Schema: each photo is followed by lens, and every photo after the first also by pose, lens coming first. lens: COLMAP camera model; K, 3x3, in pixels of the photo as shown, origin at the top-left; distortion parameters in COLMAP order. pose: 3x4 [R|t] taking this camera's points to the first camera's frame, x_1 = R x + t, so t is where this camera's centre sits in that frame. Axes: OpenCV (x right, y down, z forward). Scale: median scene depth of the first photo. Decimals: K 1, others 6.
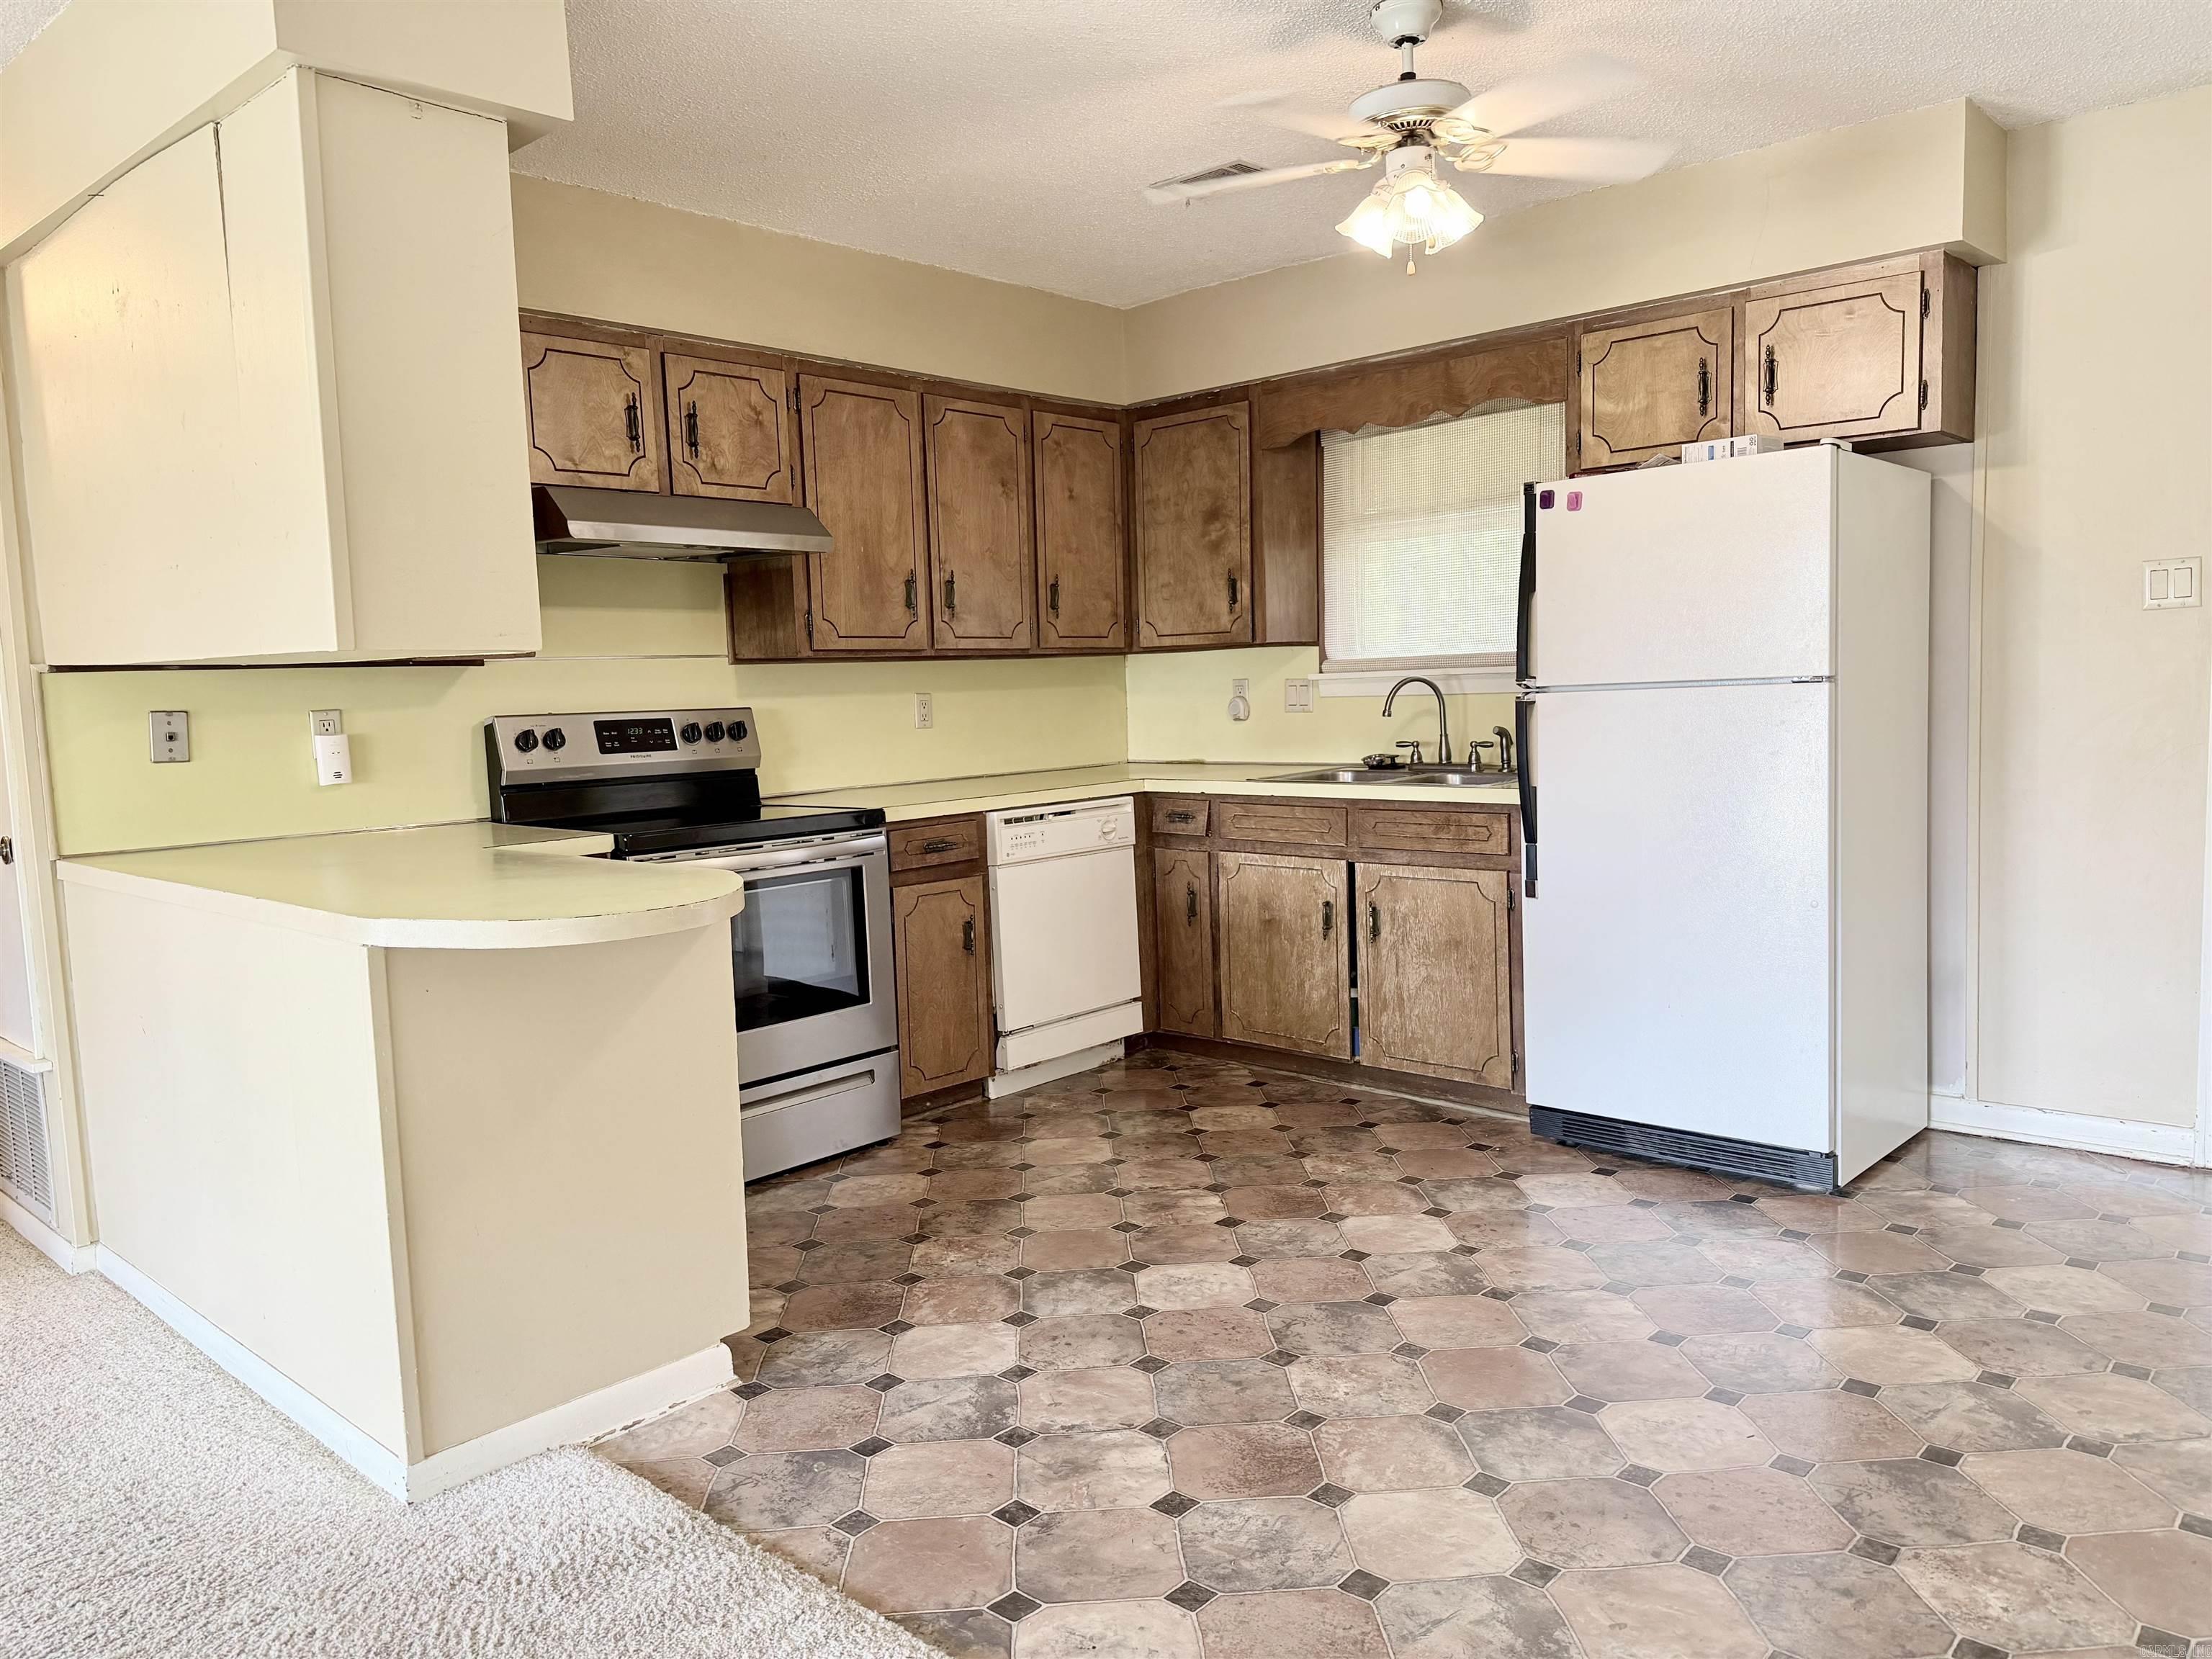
lens RADIAL K [[1549.2, 0, 1098.3], [0, 1549.2, 840.1], [0, 0, 1]] dist [0.023921, -0.029373]
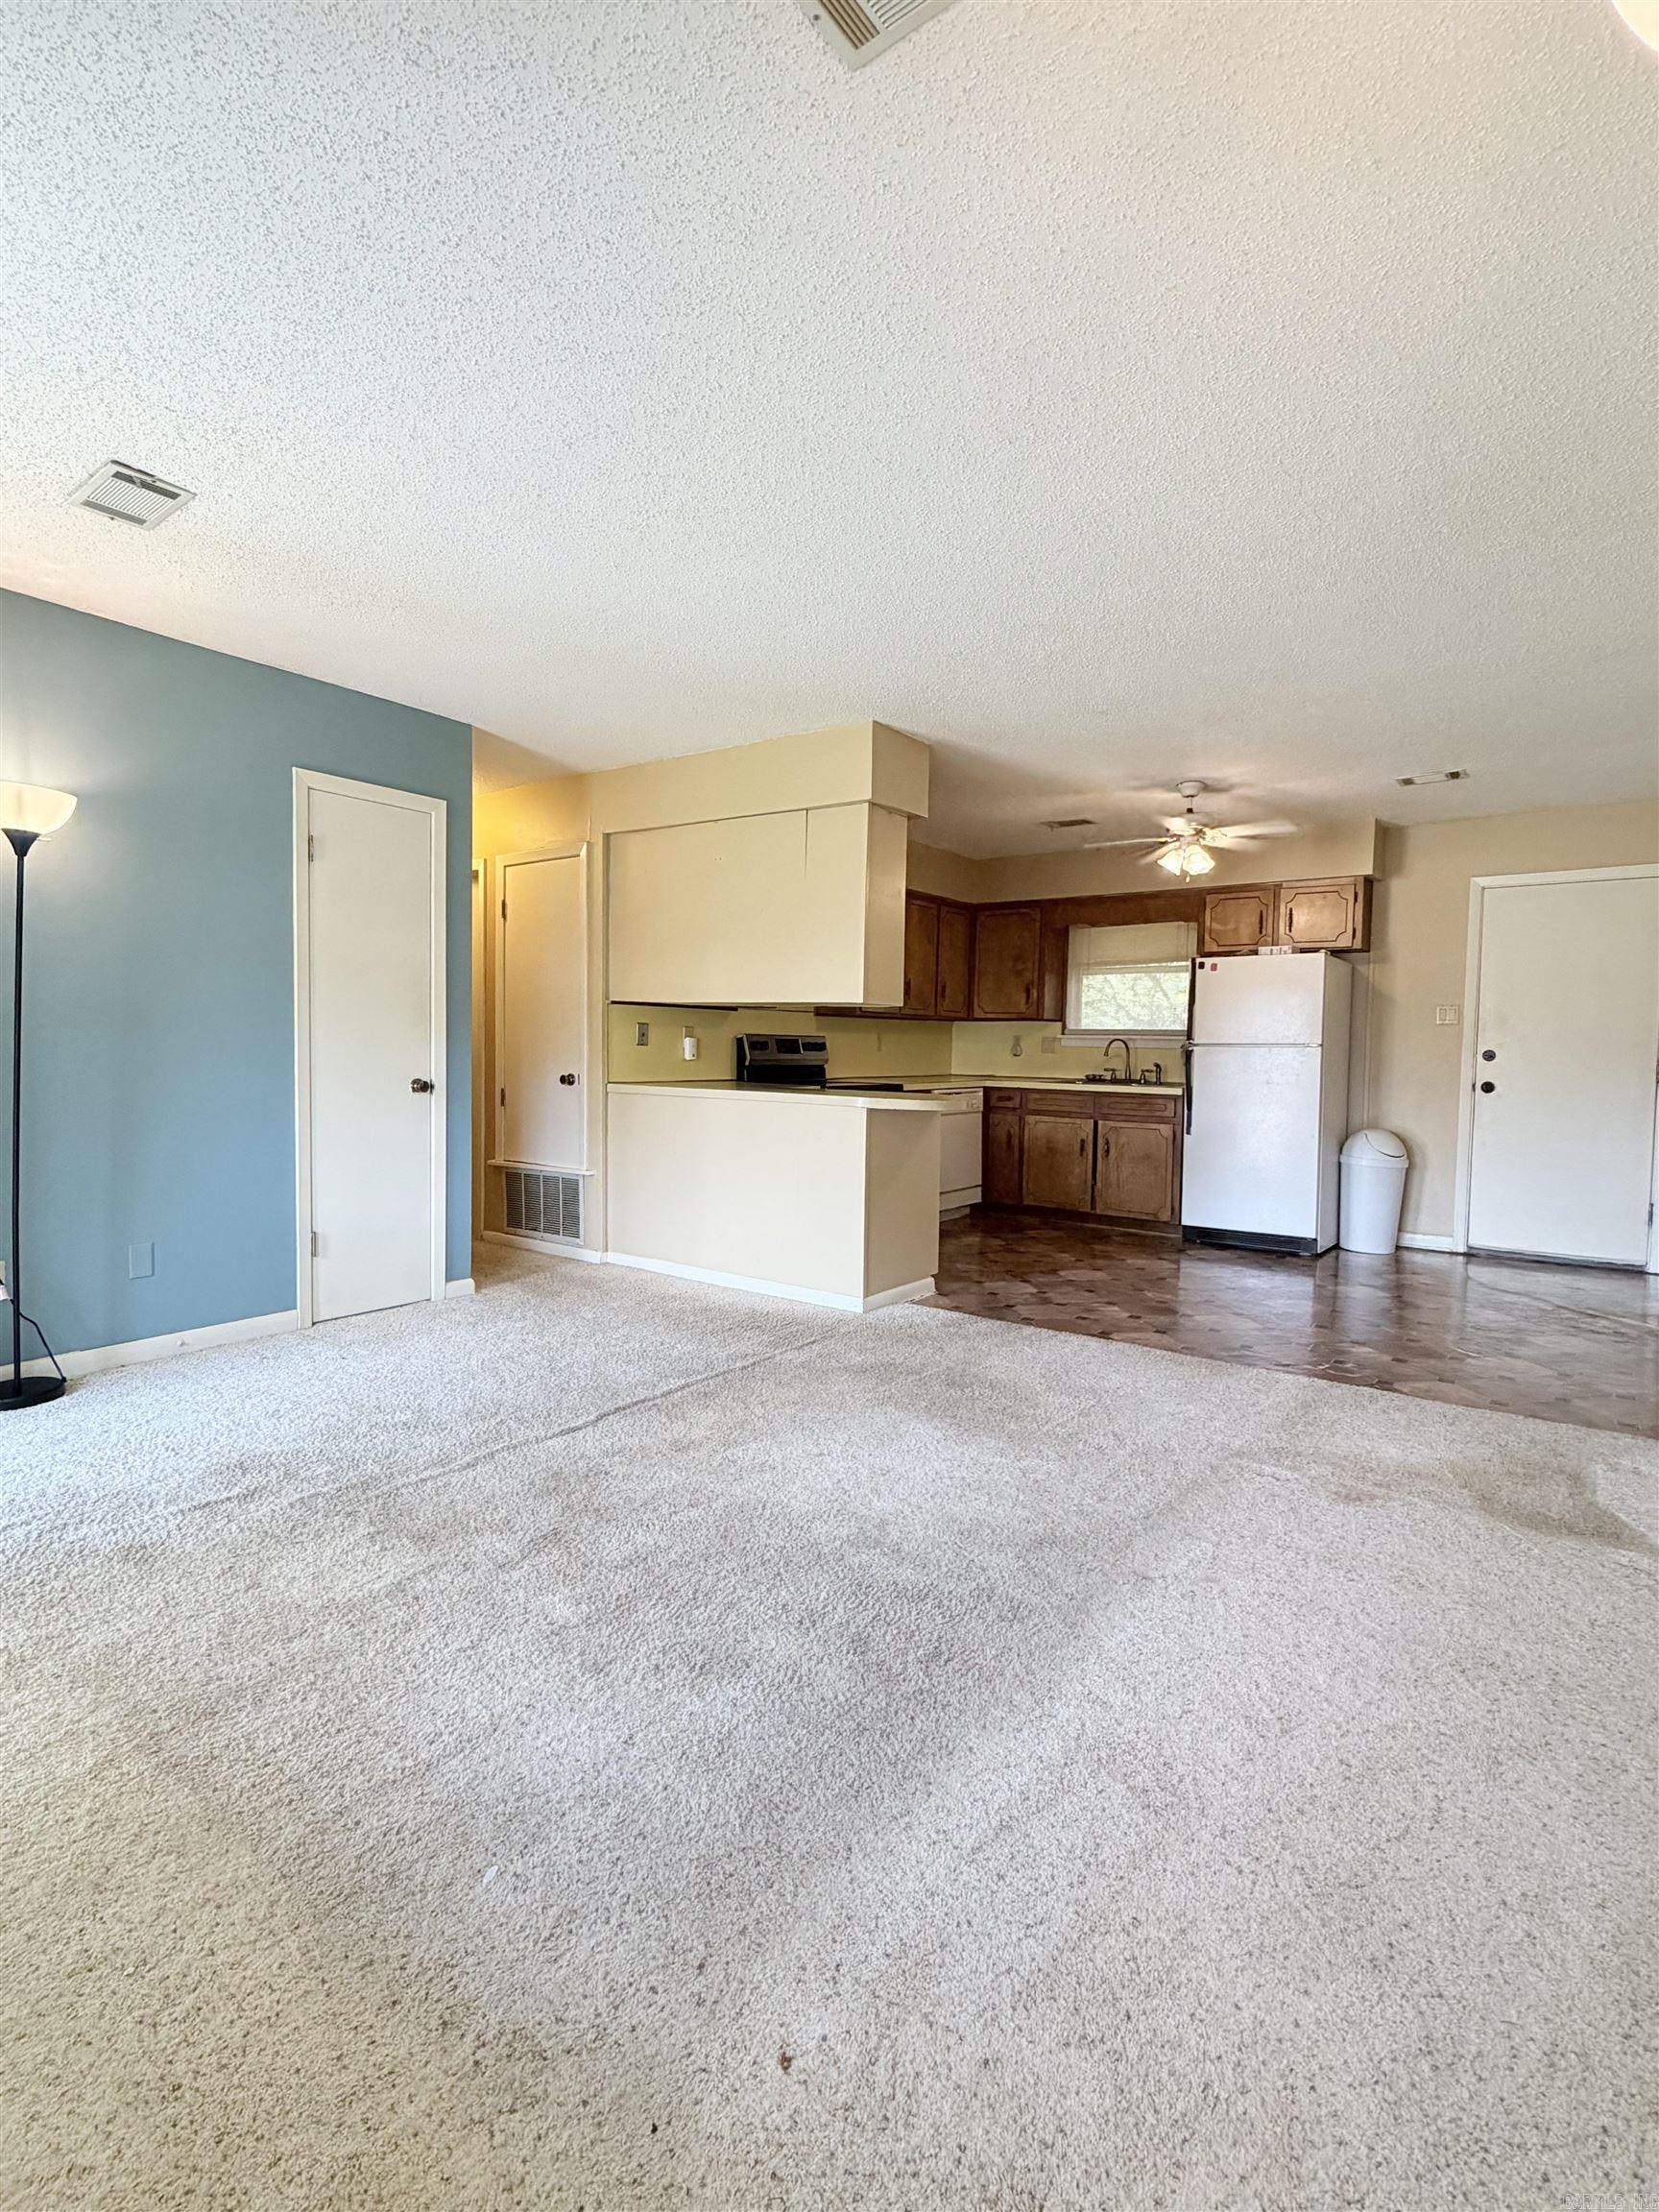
lens RADIAL K [[1054.8, 0, 840.0], [0, 1054.8, 1099.0], [0, 0, 1]] dist [0.001844, 0.000209]
pose [[0.992335, 0.044922, 0.115122, -0.367404], [-0.039111, 0.997868, -0.052248, 0.075821], [-0.117224, 0.047345, 0.991976, -0.441269]]
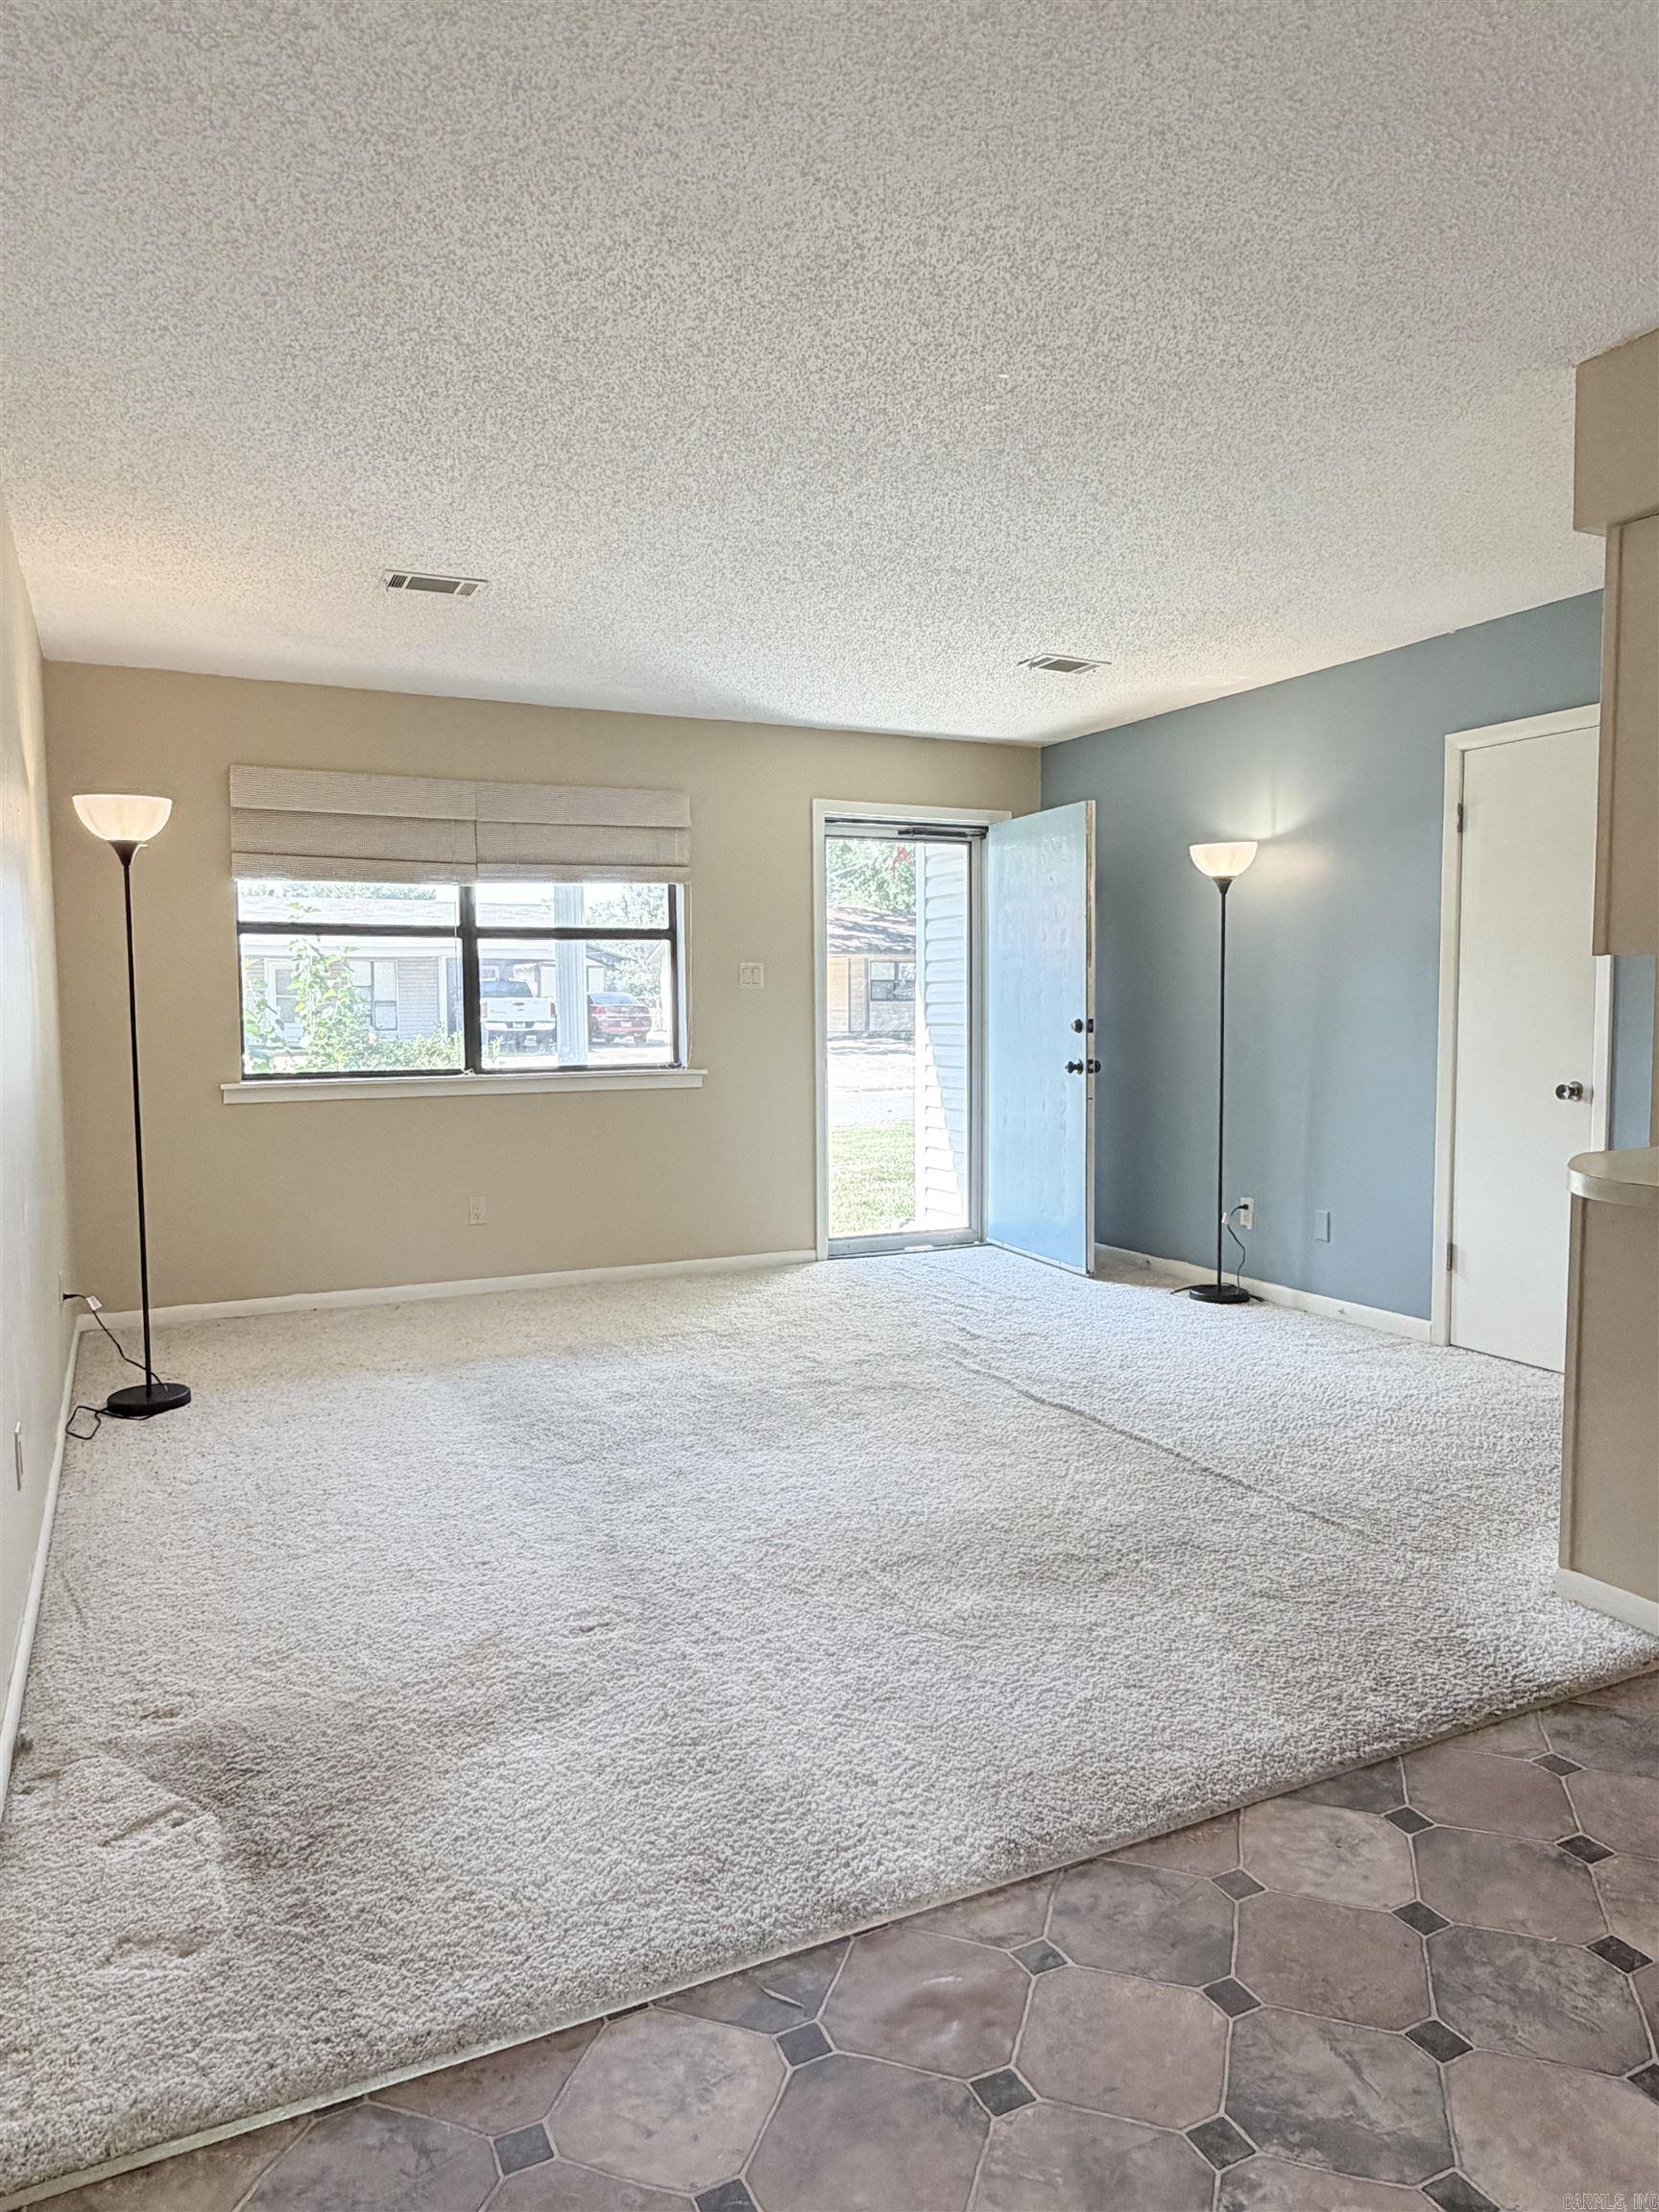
lens RADIAL K [[1417.3, 0, 829.8], [0, 1417.3, 1109.8], [0, 0, 1]] dist [-0.004366, -0.005351]
pose [[-0.358646, 0.107419, -0.927272, 0.407396], [-0.073495, 0.987024, 0.142767, -0.052537], [0.930576, 0.119353, -0.346098, 0.367123]]
